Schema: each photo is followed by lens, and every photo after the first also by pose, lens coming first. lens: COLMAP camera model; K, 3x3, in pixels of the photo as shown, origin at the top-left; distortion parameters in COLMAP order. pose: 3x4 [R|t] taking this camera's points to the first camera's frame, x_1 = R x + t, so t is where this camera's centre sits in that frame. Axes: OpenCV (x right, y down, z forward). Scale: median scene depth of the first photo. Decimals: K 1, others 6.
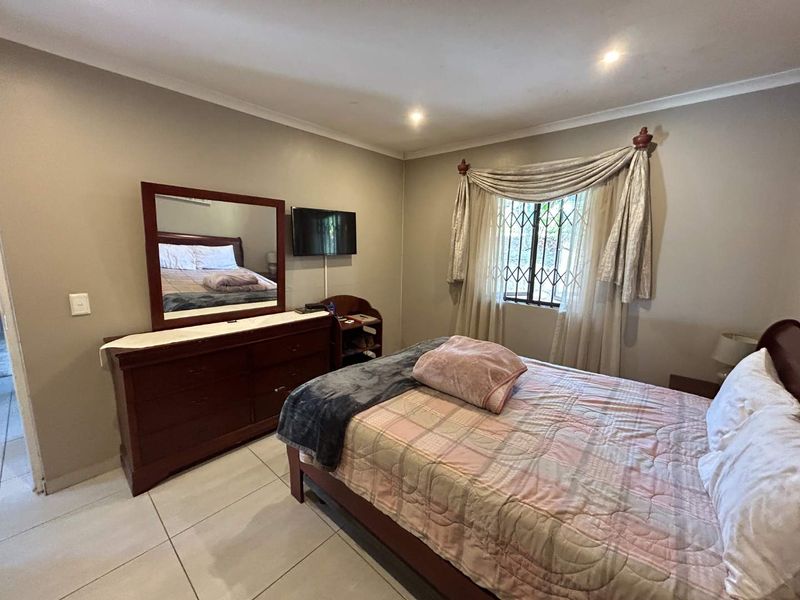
lens RADIAL K [[323.7, 0, 401.0], [0, 323.7, 302.0], [0, 0, 1]] dist [-0.003972, 0.002247]
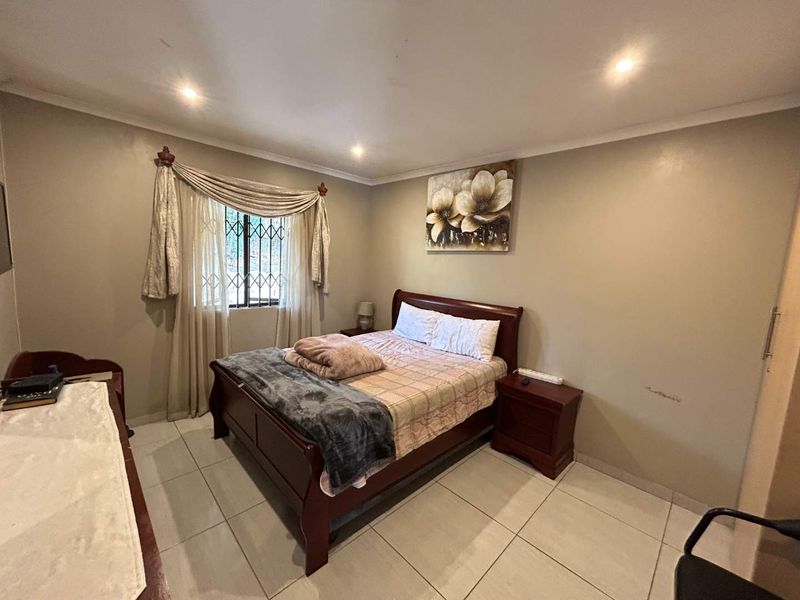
lens RADIAL K [[323.7, 0, 397.9], [0, 323.7, 303.9], [0, 0, 1]] dist [-0.003972, 0.002247]
pose [[0.076904, -0.153721, 0.985117, -0.740113], [0.130629, 0.981080, 0.142894, -0.109880], [-0.988444, 0.117696, 0.095529, 0.462423]]
